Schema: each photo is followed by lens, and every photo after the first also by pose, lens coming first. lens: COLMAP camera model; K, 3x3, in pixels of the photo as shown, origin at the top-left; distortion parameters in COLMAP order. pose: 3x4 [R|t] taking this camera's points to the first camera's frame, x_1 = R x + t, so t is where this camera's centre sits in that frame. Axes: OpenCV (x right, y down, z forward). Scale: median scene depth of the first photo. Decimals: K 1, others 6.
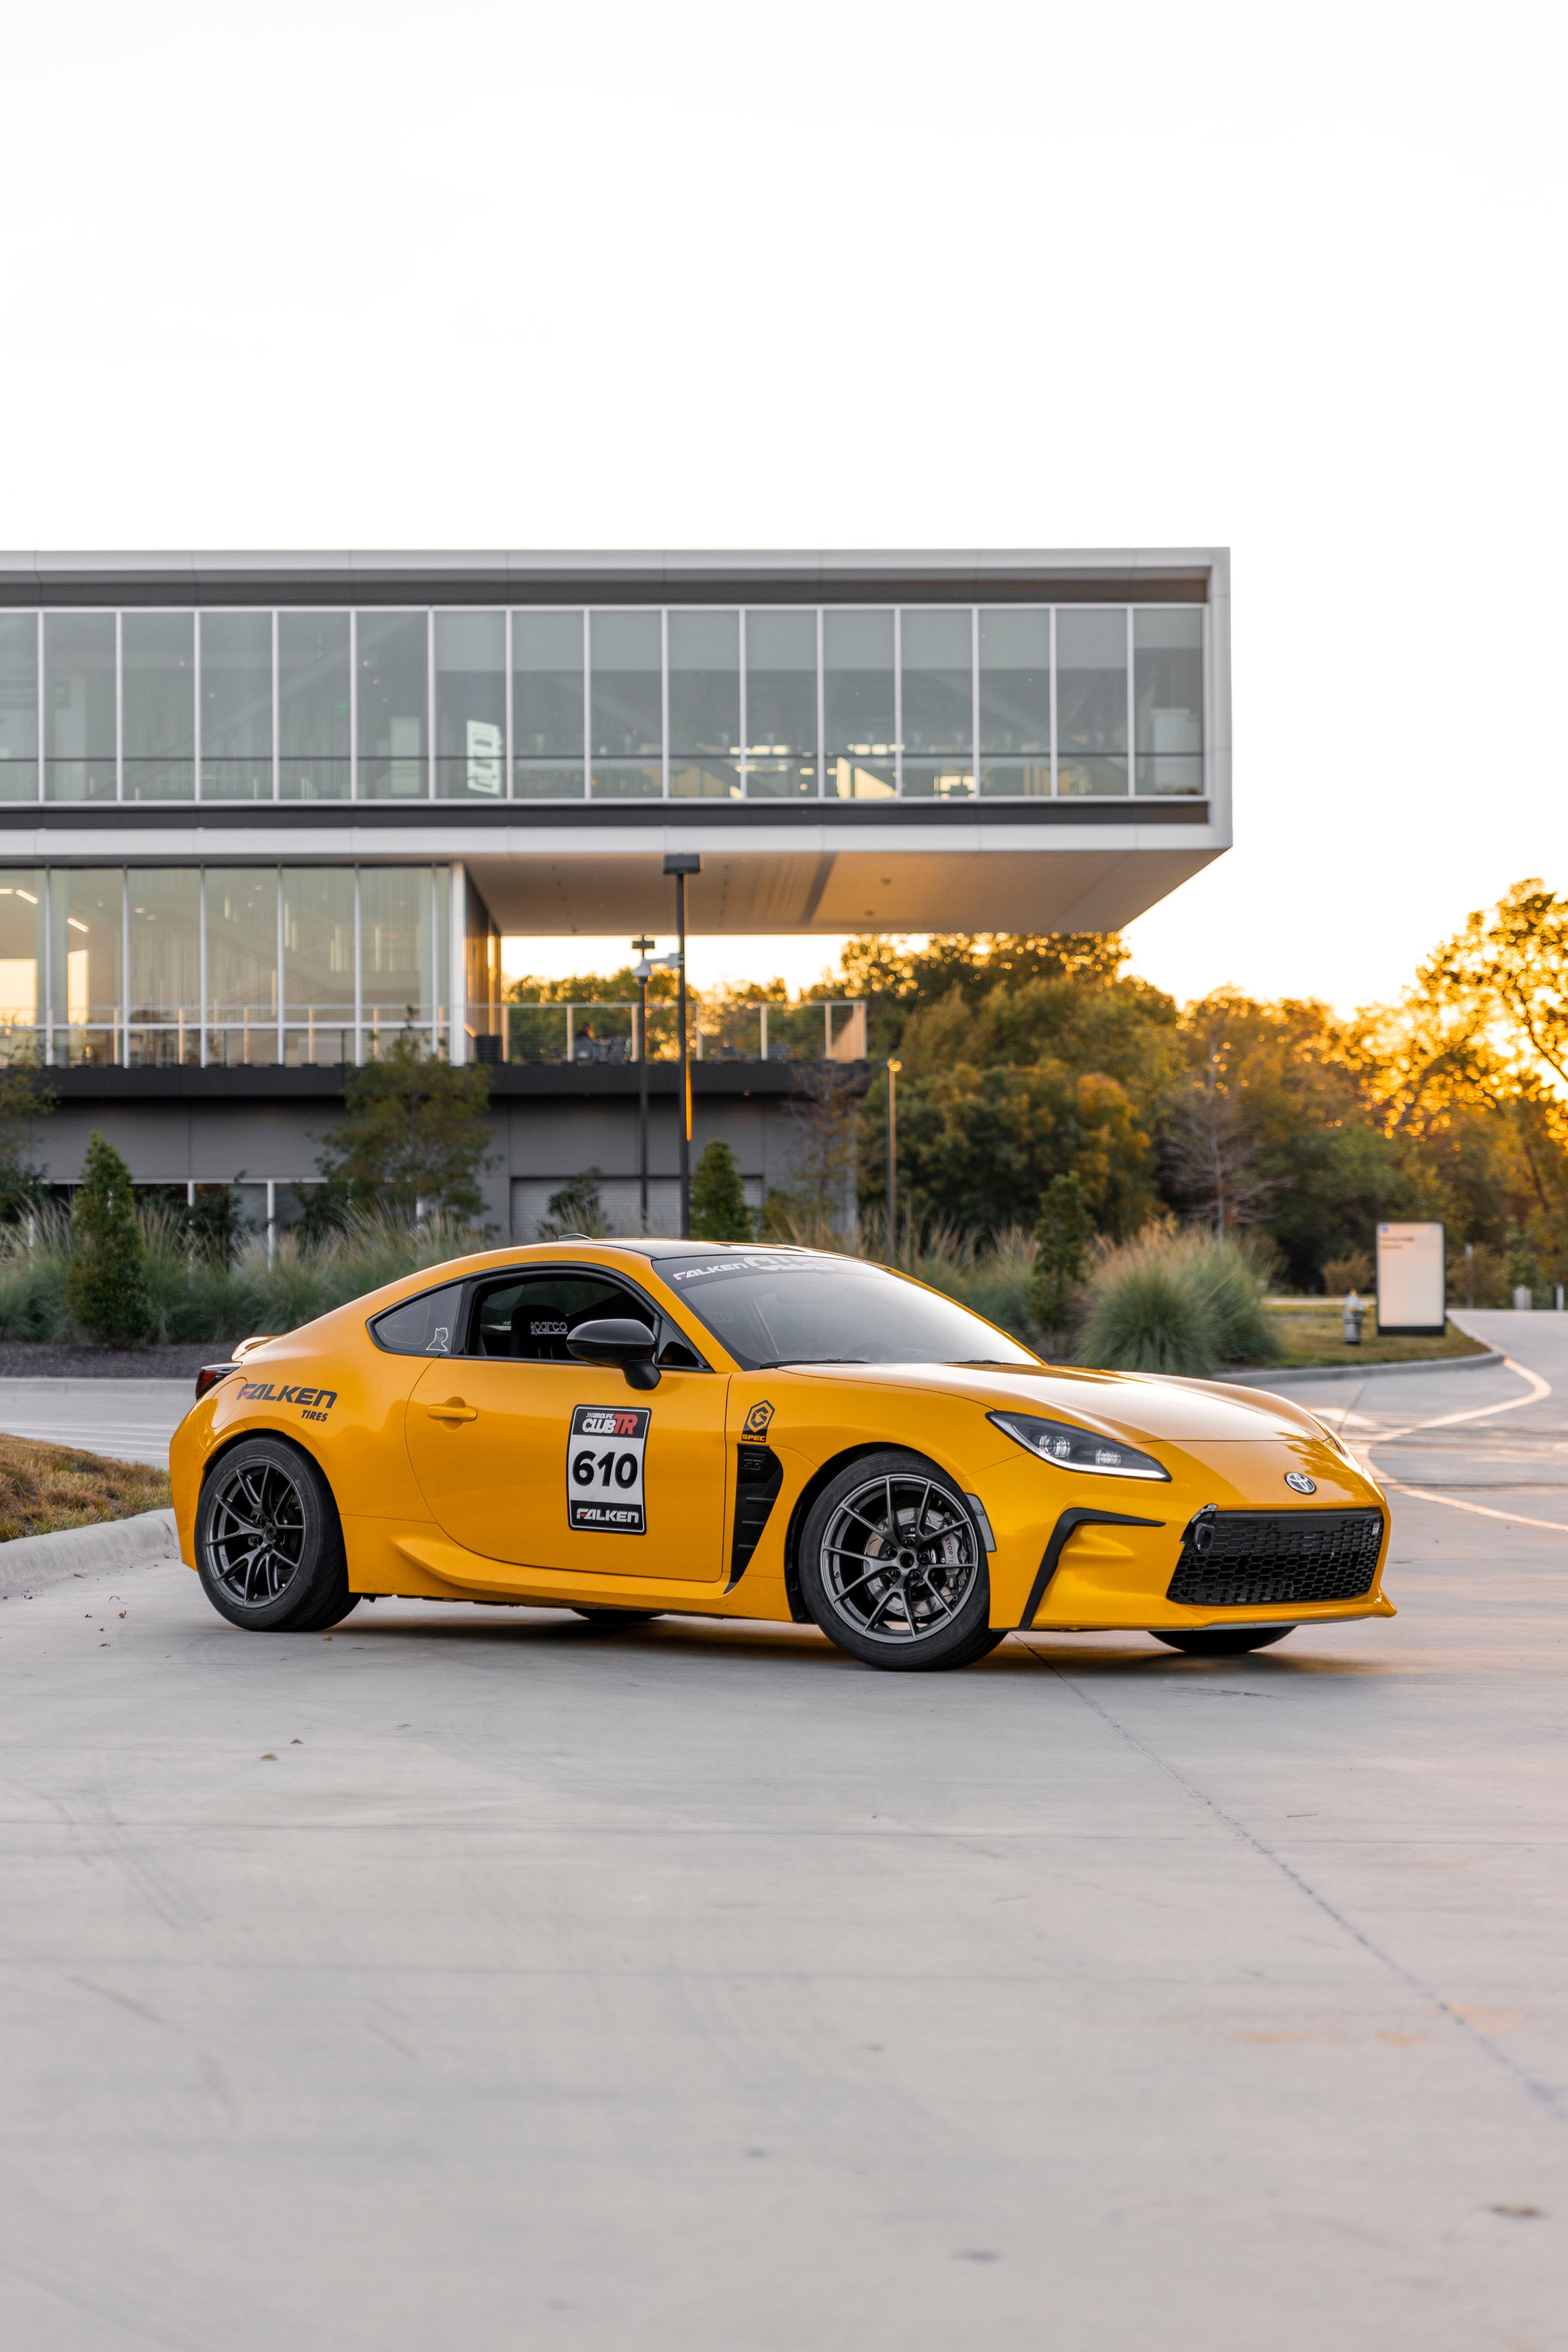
lens RADIAL K [[4985.8, 0, 724.2], [0, 4985.8, 1175.1], [0, 0, 1]] dist [-0.003280, 0.216615]
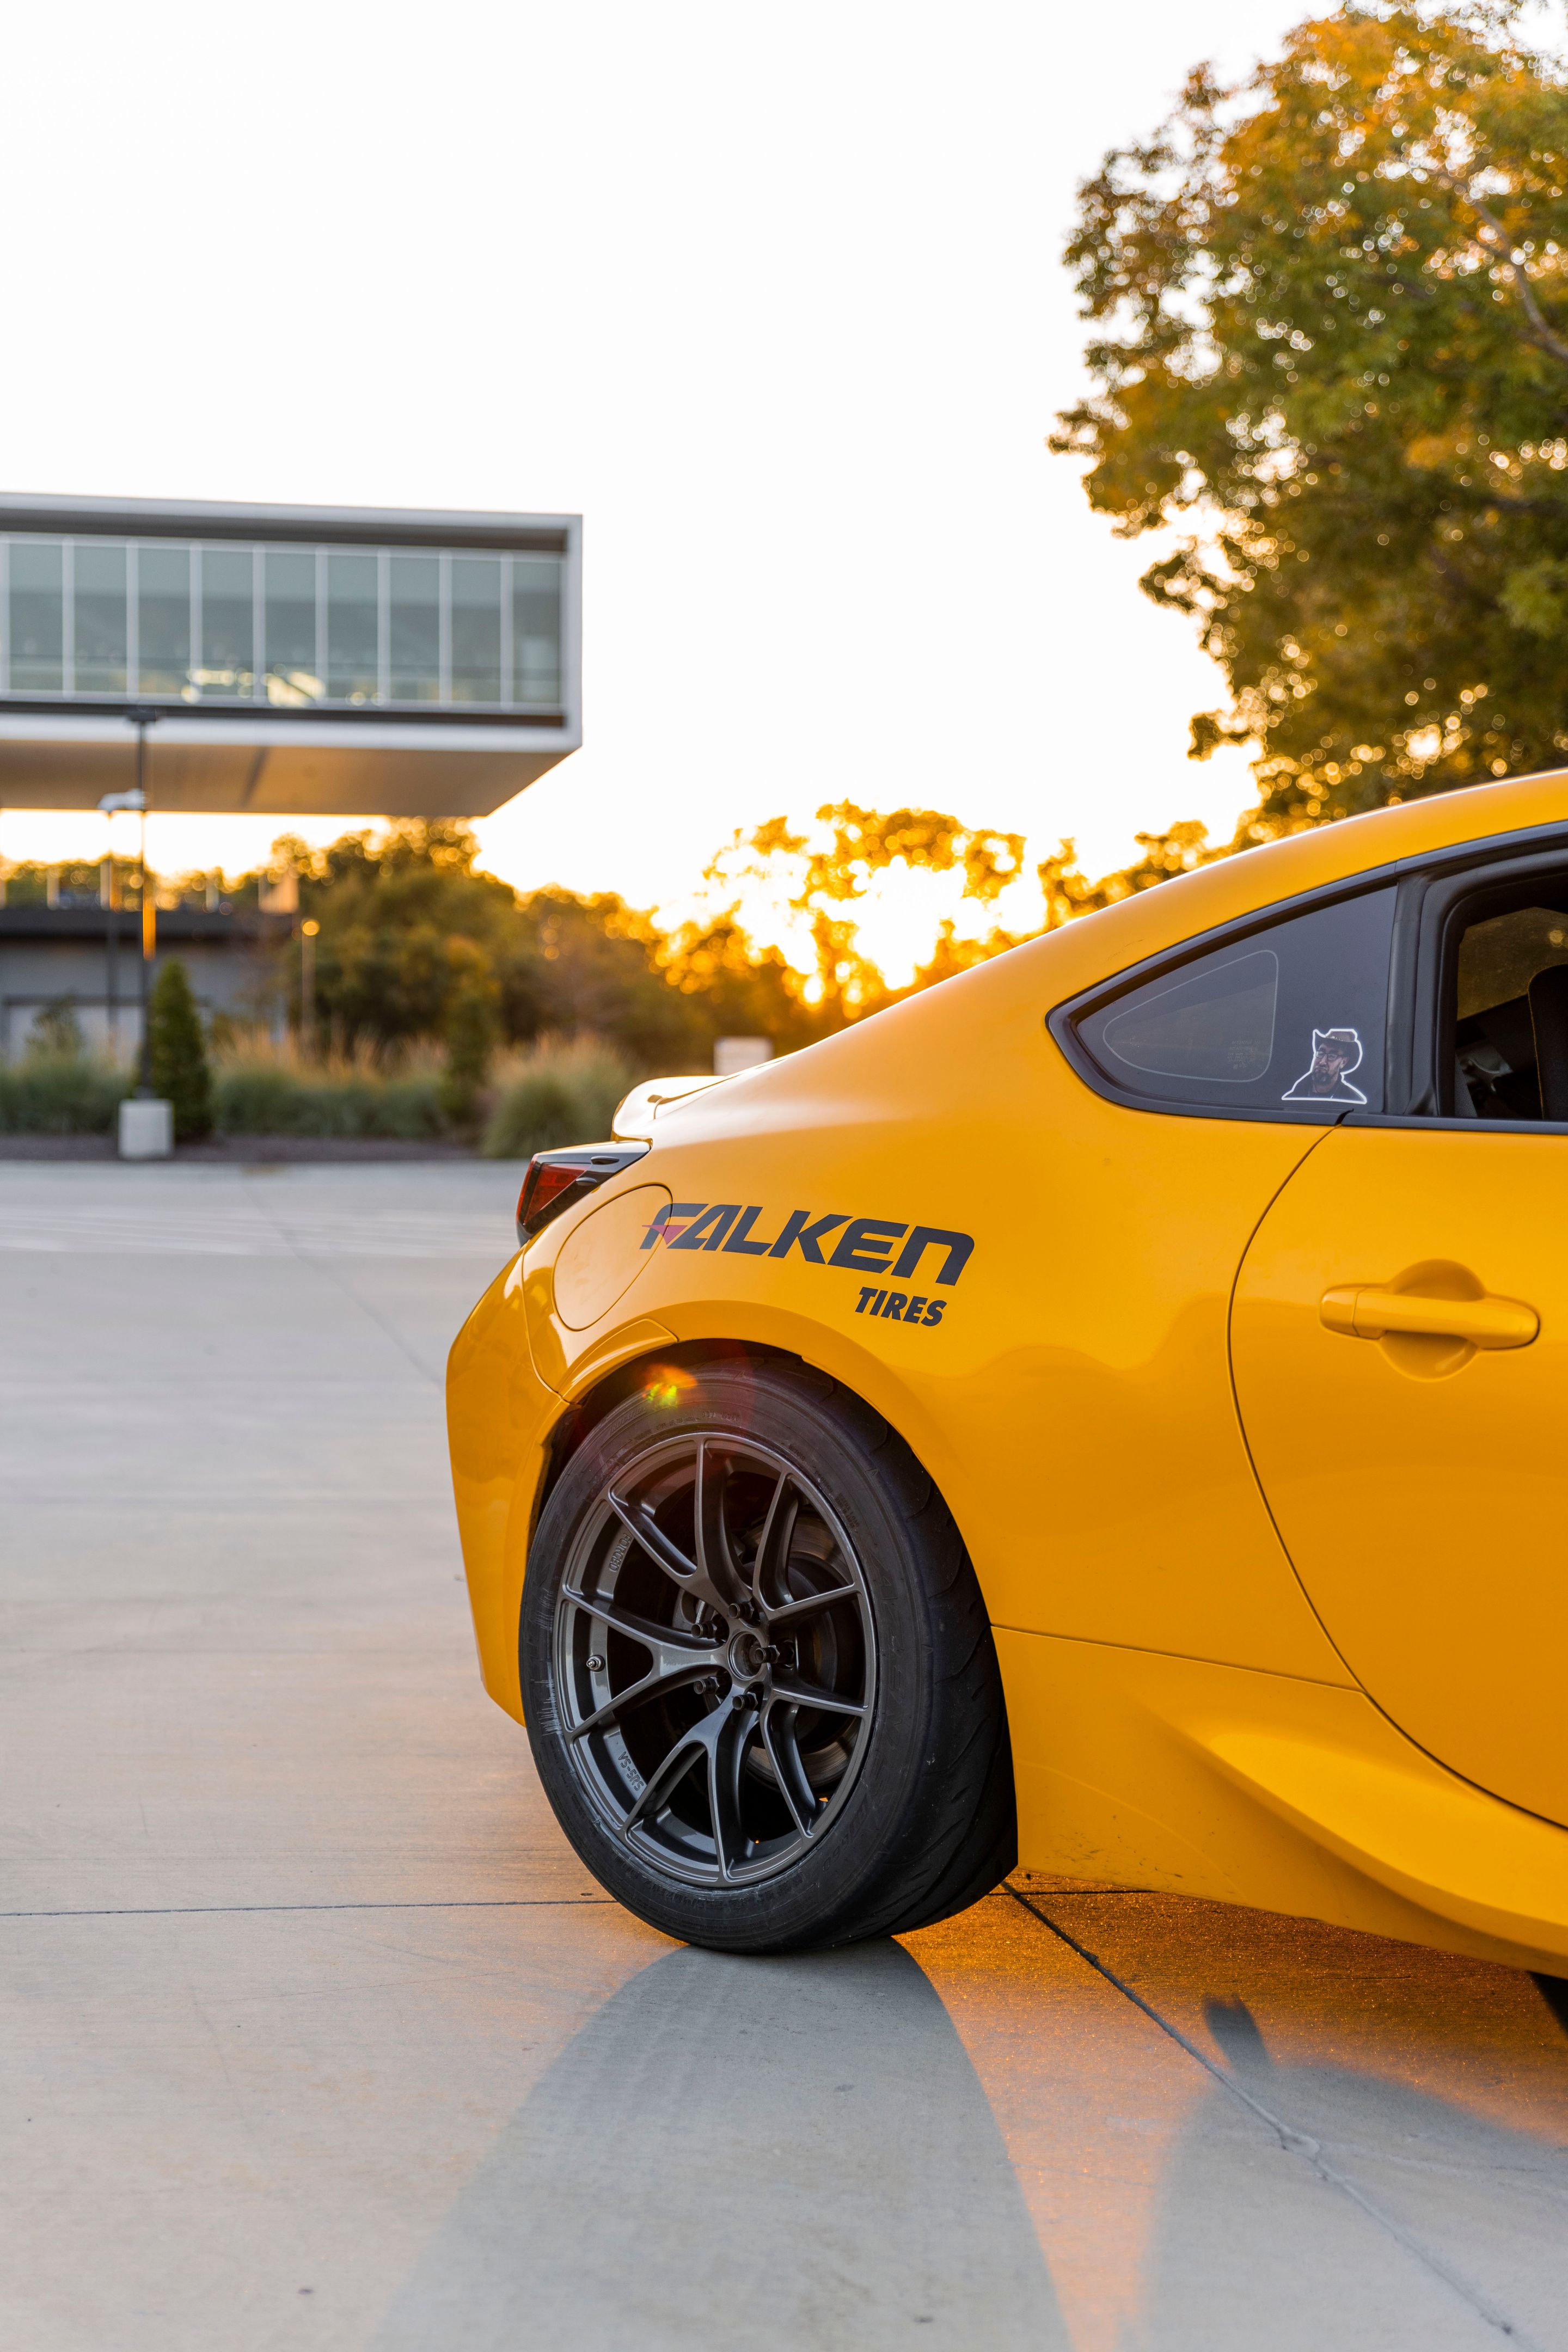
lens RADIAL K [[3275.3, 0, 782.7], [0, 3275.3, 1217.1], [0, 0, 1]] dist [-0.011006, 0.048897]
pose [[0.983311, 0.004074, 0.181885, -0.000268], [-0.014372, 0.998364, 0.055338, 0.006844], [-0.181362, -0.057028, 0.981761, 0.160307]]
